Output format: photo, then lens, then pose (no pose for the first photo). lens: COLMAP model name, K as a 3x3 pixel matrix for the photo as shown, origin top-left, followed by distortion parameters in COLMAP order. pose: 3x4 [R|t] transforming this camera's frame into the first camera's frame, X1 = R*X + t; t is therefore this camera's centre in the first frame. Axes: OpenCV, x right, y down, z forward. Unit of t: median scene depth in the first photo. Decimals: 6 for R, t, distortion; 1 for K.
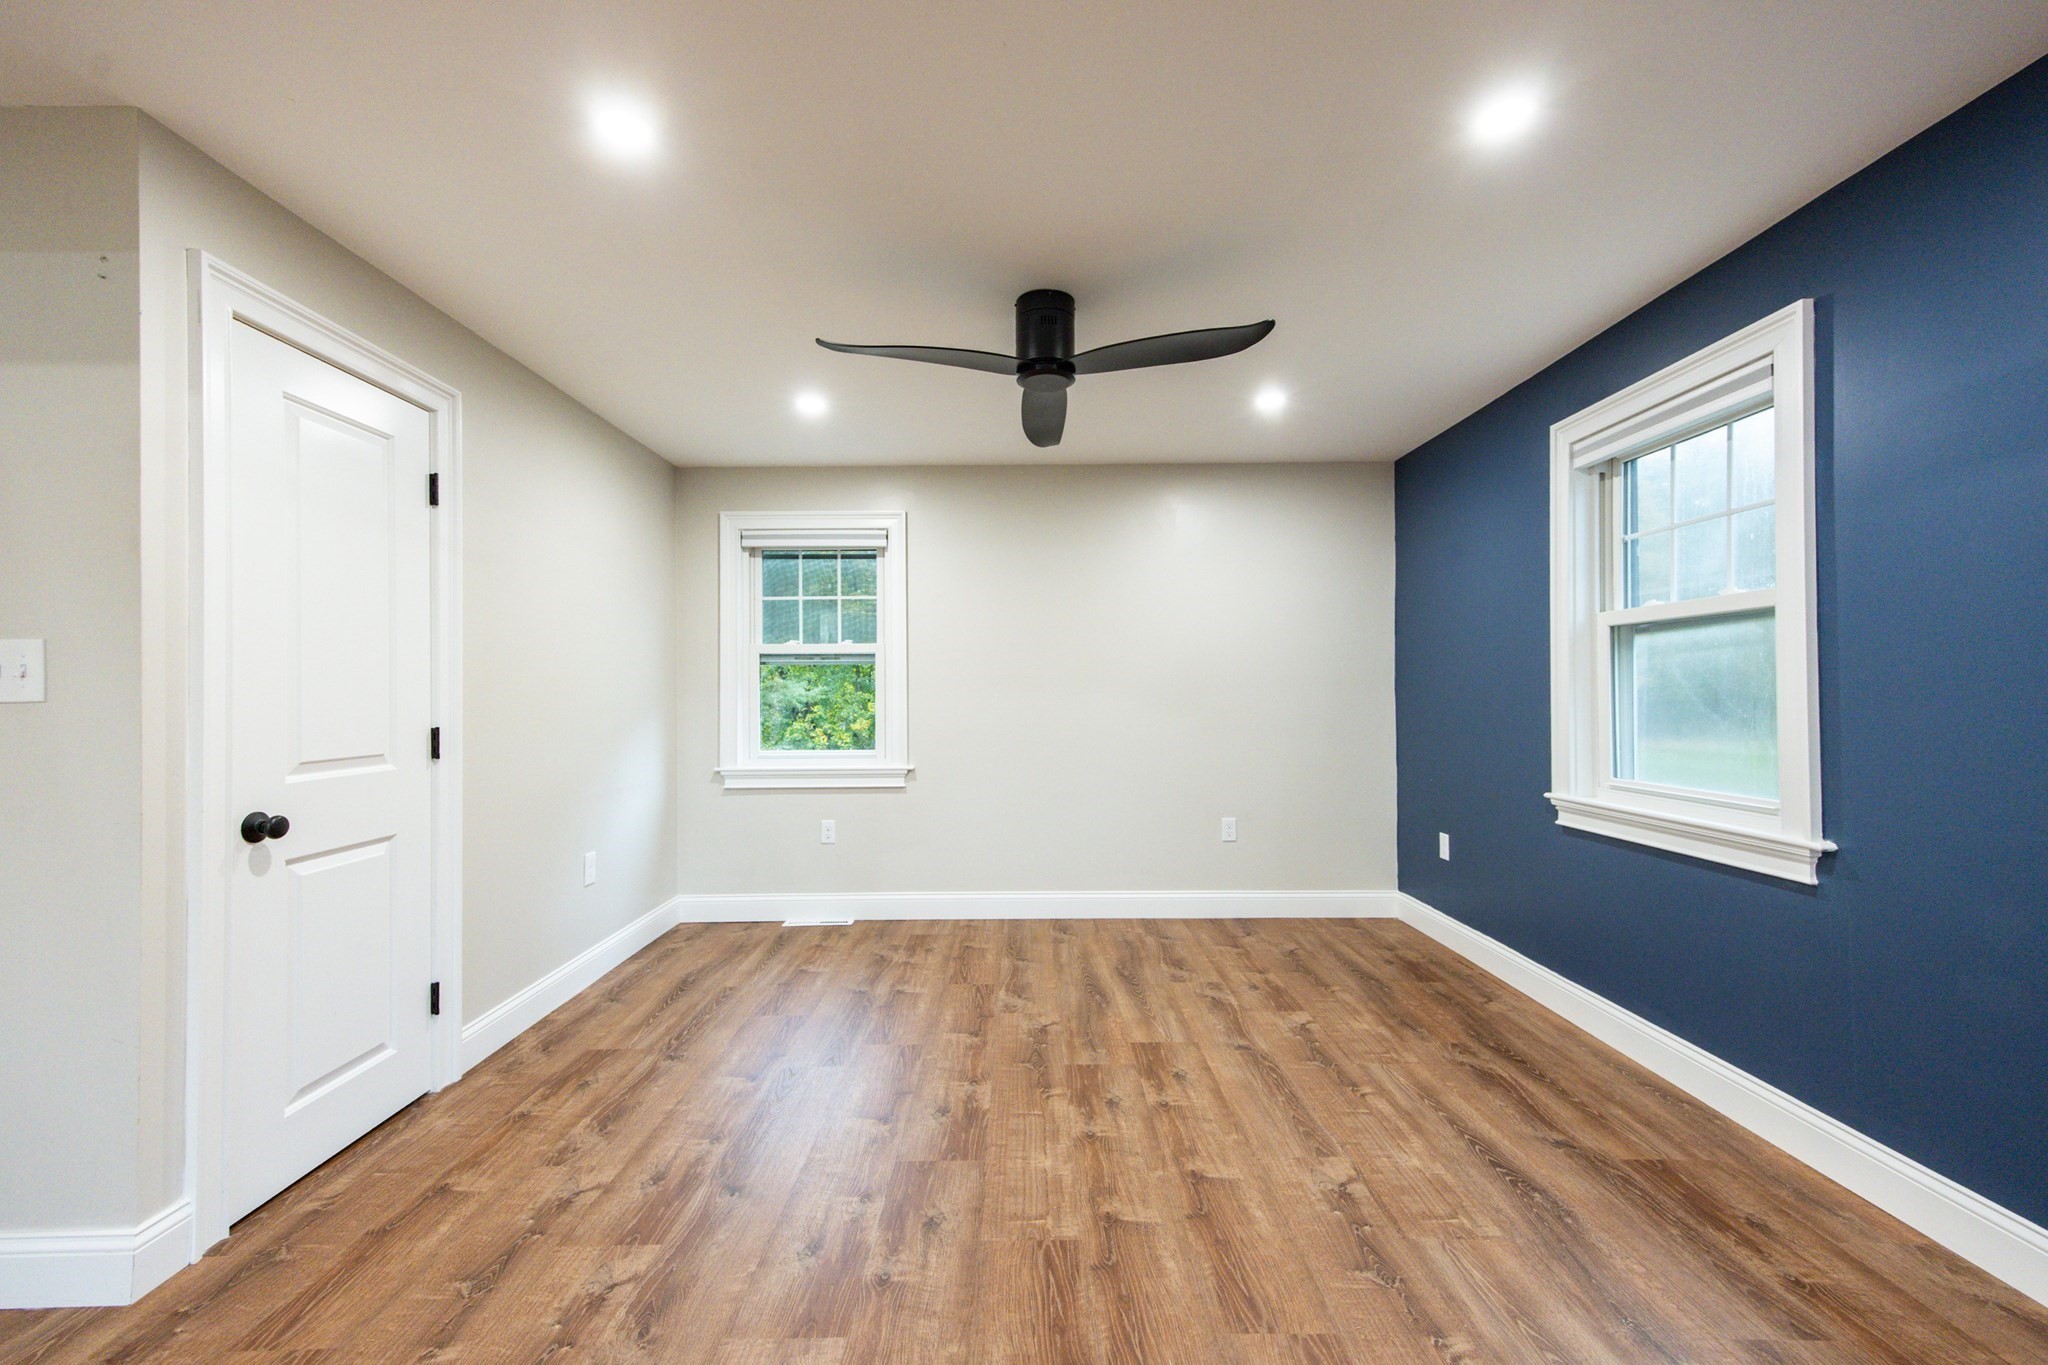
lens RADIAL K [[829.2, 0, 1024.0], [0, 829.2, 682.5], [0, 0, 1]] dist [0.018424, 0.000141]
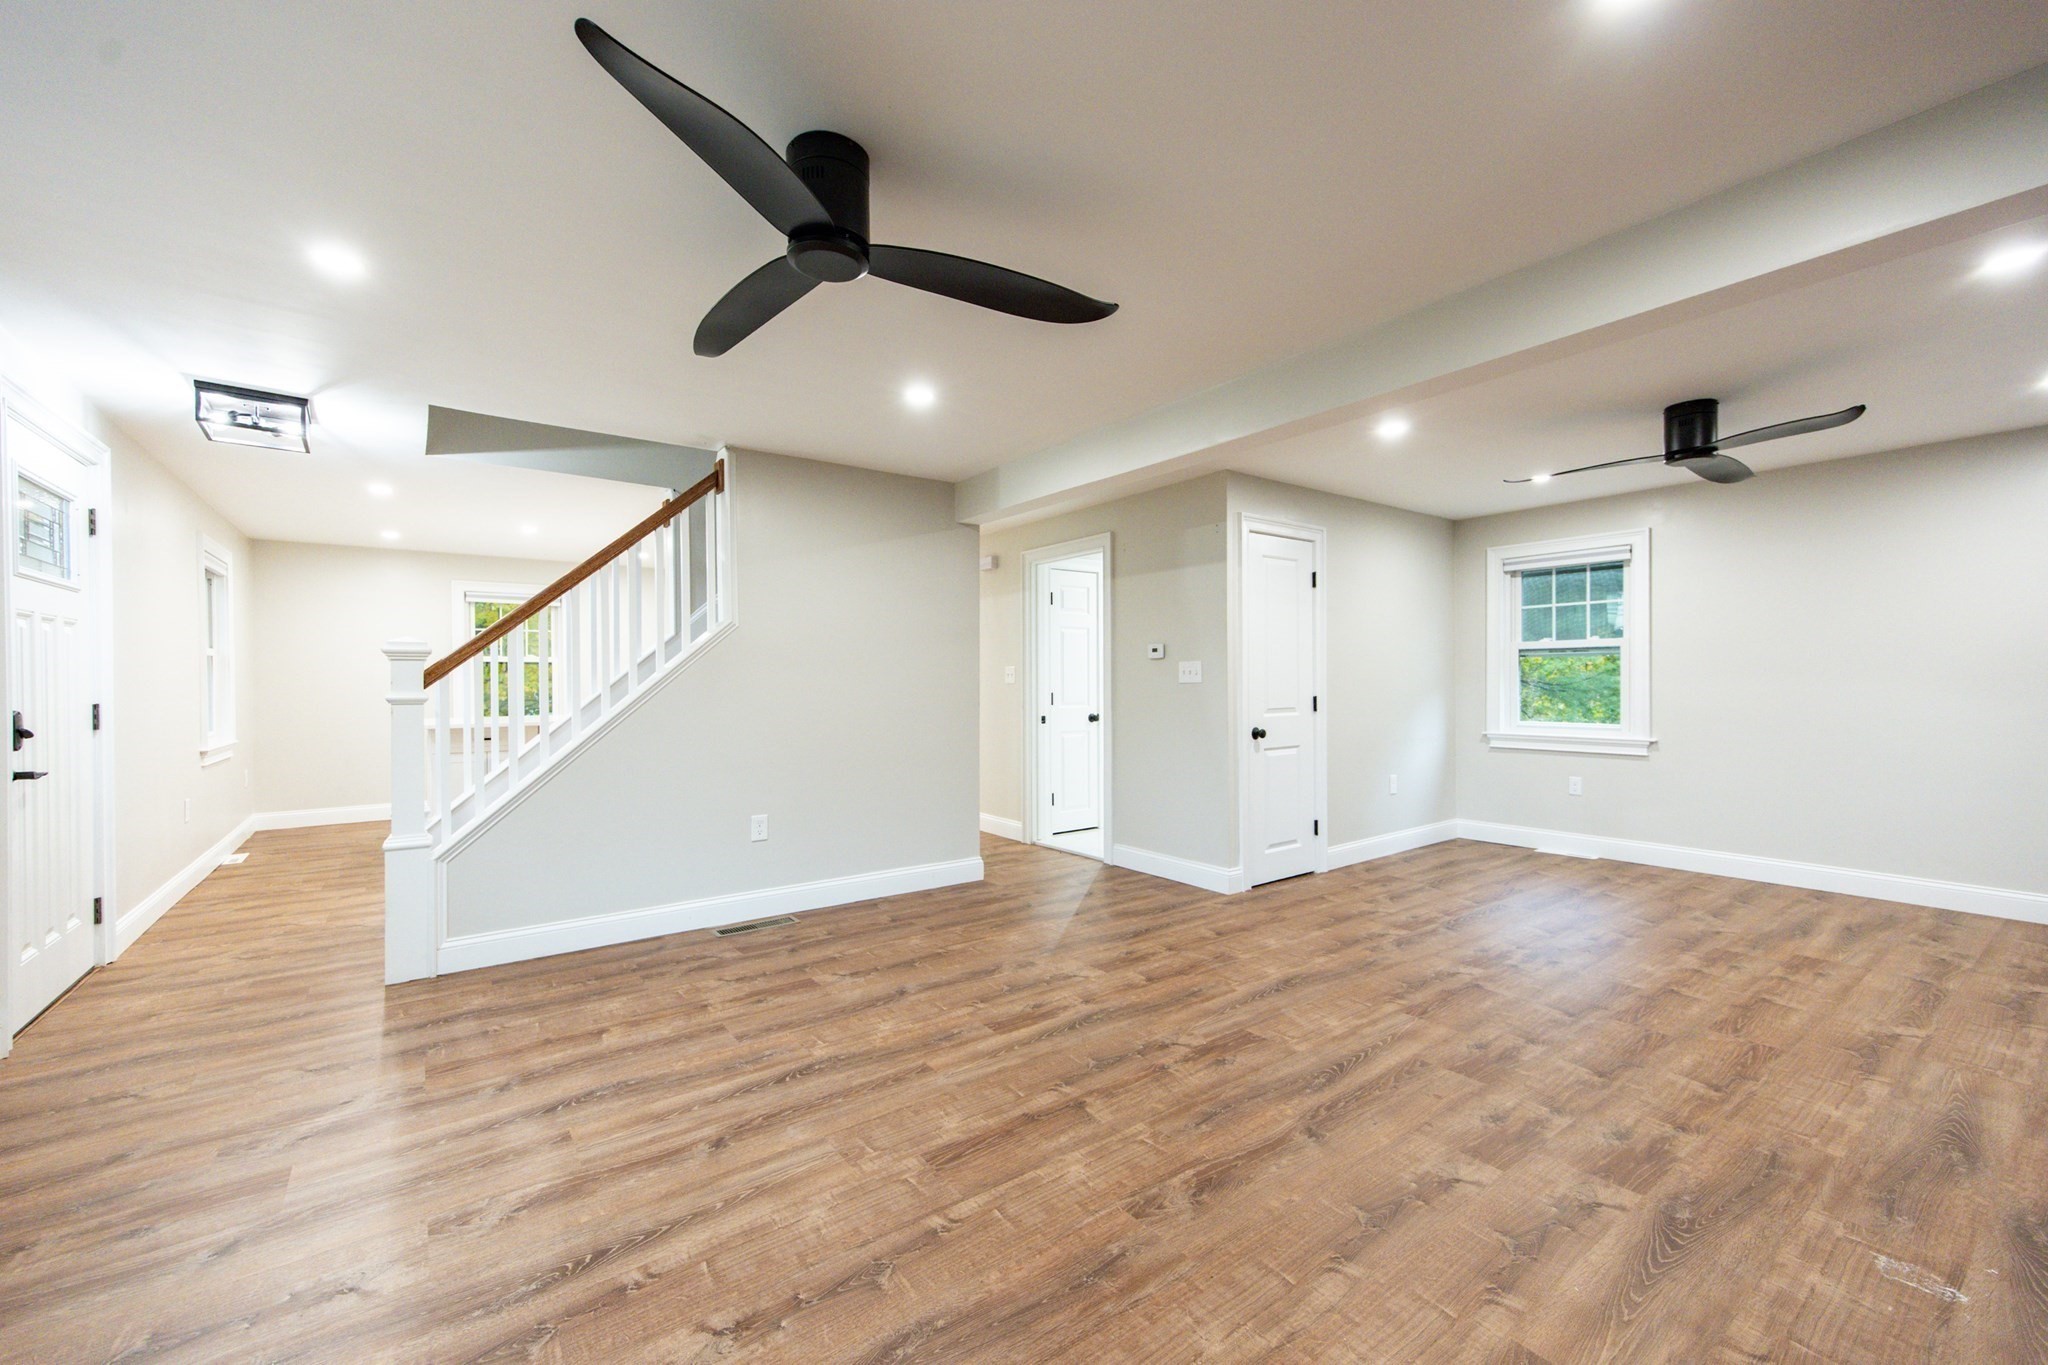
lens RADIAL K [[813.8, 0, 1017.6], [0, 813.8, 690.0], [0, 0, 1]] dist [0.009639, 0.000077]
pose [[0.585627, 0.011531, -0.810498, 0.418962], [0.012721, 0.999645, 0.023413, -0.014801], [0.810481, -0.024021, 0.585273, -0.651411]]
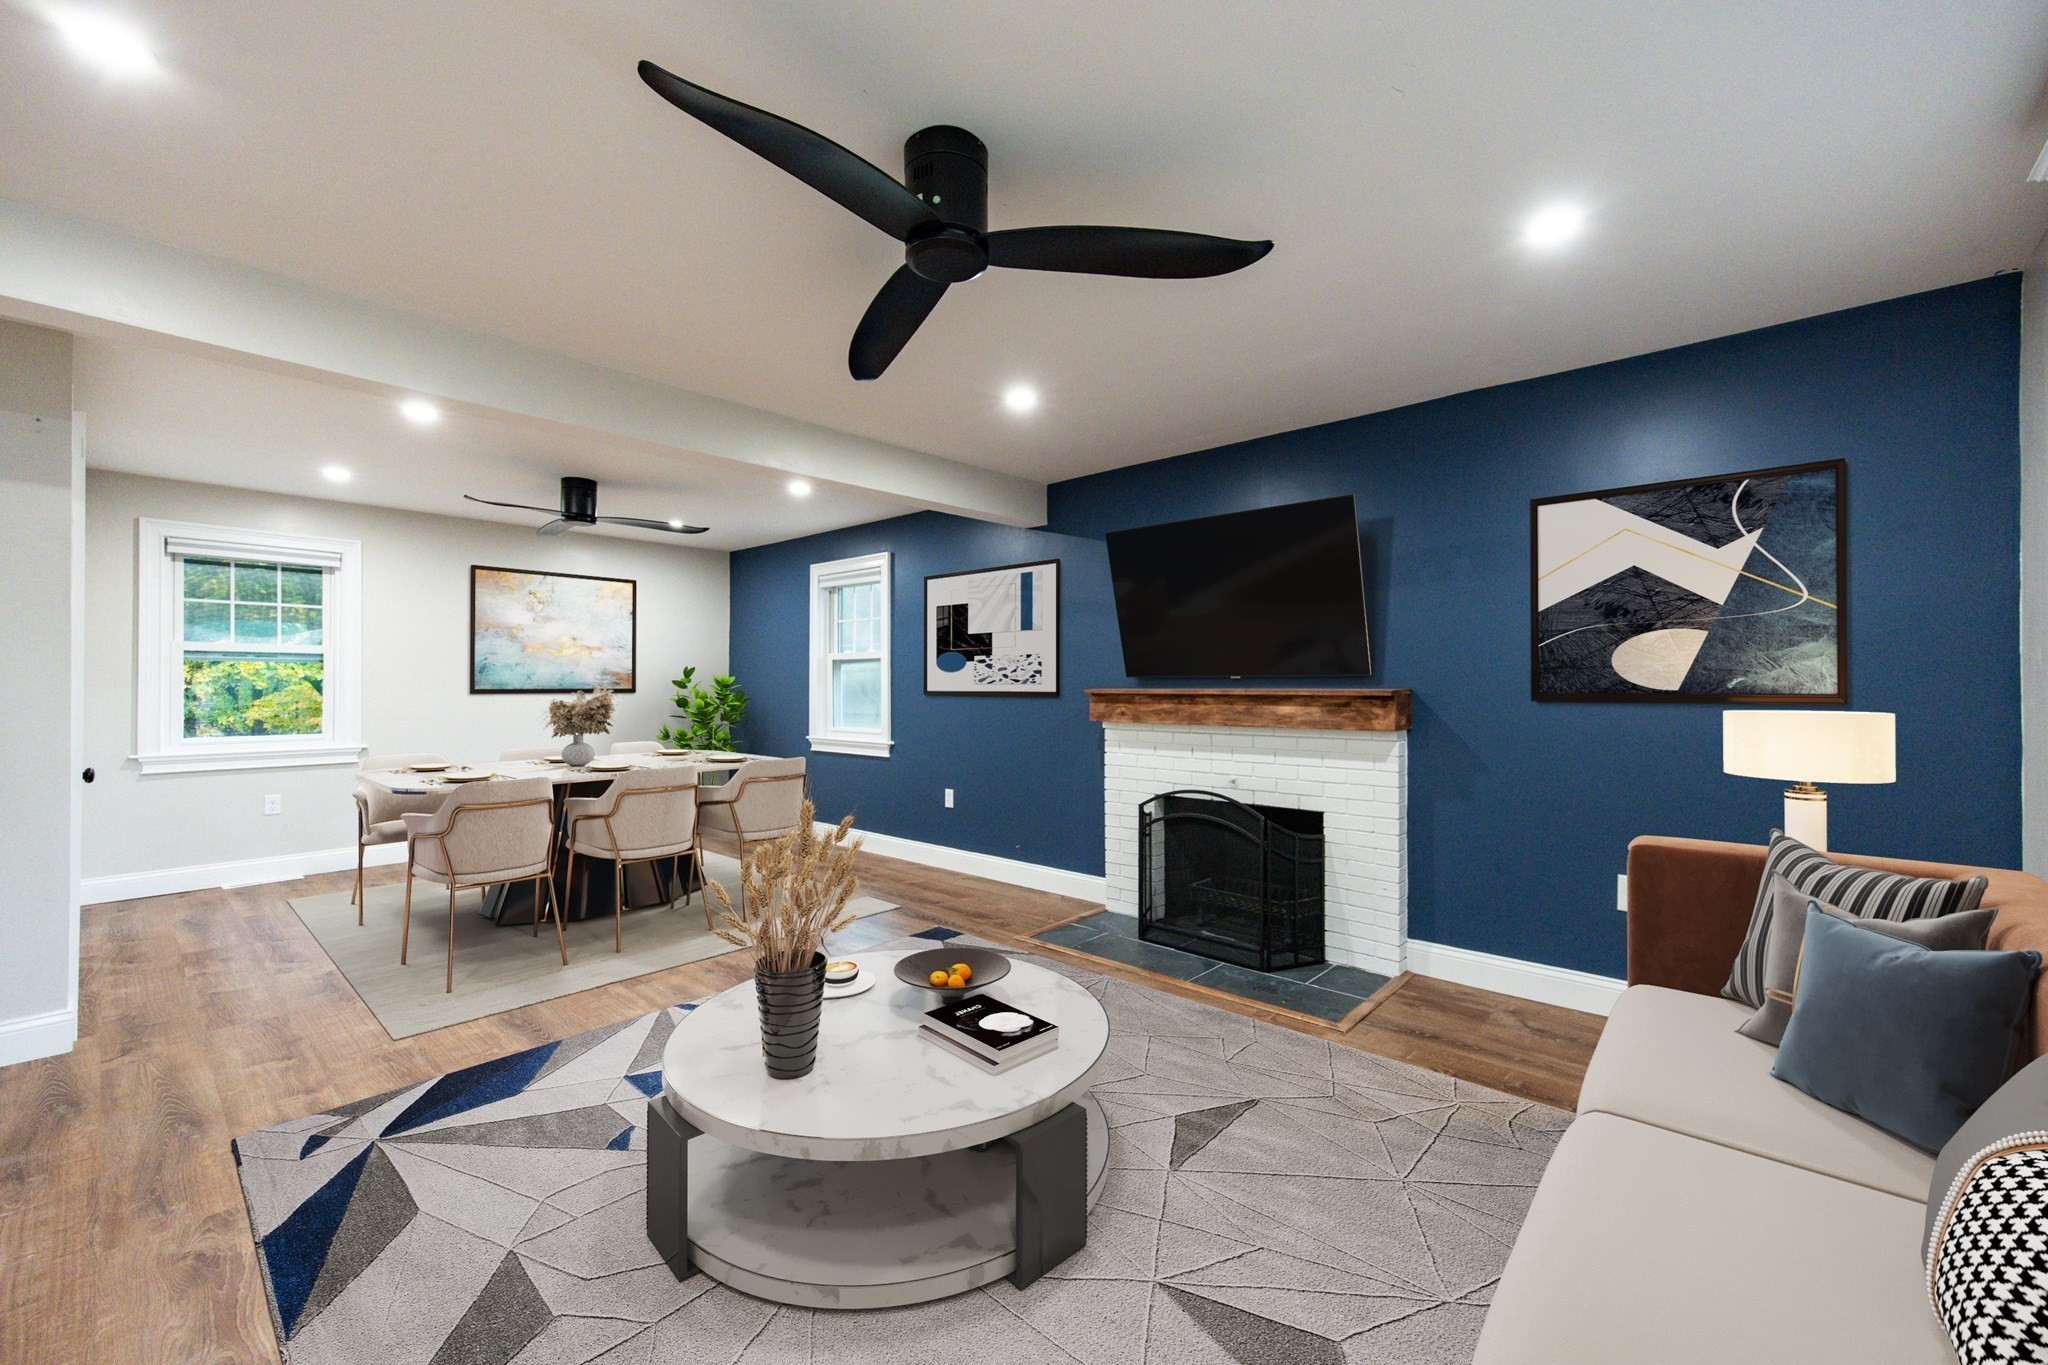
lens RADIAL K [[813.8, 0, 1017.6], [0, 813.8, 690.0], [0, 0, 1]] dist [0.009639, 0.000077]
pose [[0.678232, 0.004635, 0.734834, -0.551084], [-0.015292, 0.999853, 0.007807, -0.011126], [-0.734689, -0.016531, 0.678202, -0.822934]]
